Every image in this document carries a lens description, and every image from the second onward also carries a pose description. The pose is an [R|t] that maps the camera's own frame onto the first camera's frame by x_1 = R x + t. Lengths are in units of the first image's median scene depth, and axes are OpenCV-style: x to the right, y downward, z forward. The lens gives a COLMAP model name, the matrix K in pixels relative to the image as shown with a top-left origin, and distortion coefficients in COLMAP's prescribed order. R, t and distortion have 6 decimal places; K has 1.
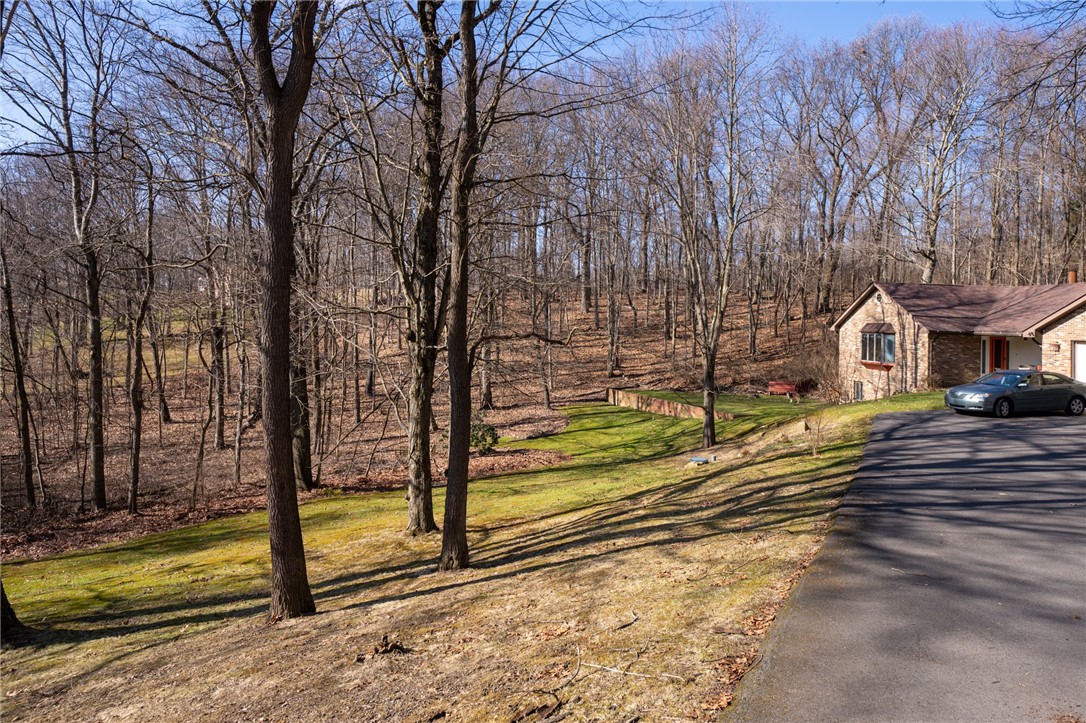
lens RADIAL K [[802.2, 0, 543.5], [0, 802.2, 337.4], [0, 0, 1]] dist [-0.004019, 0.001171]
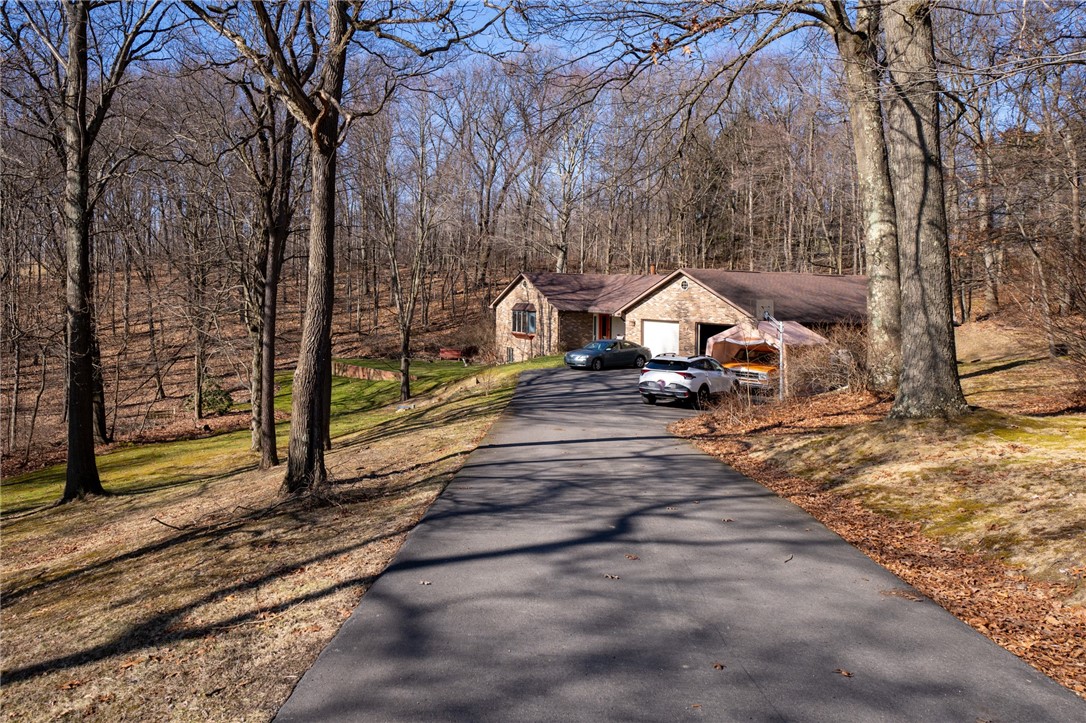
lens RADIAL K [[802.2, 0, 543.5], [0, 802.2, 337.4], [0, 0, 1]] dist [-0.004019, 0.001171]
pose [[0.914041, -0.013889, 0.405383, -0.093968], [-0.003117, 0.999144, 0.041259, -0.017258], [-0.405609, -0.038976, 0.913215, -0.231287]]
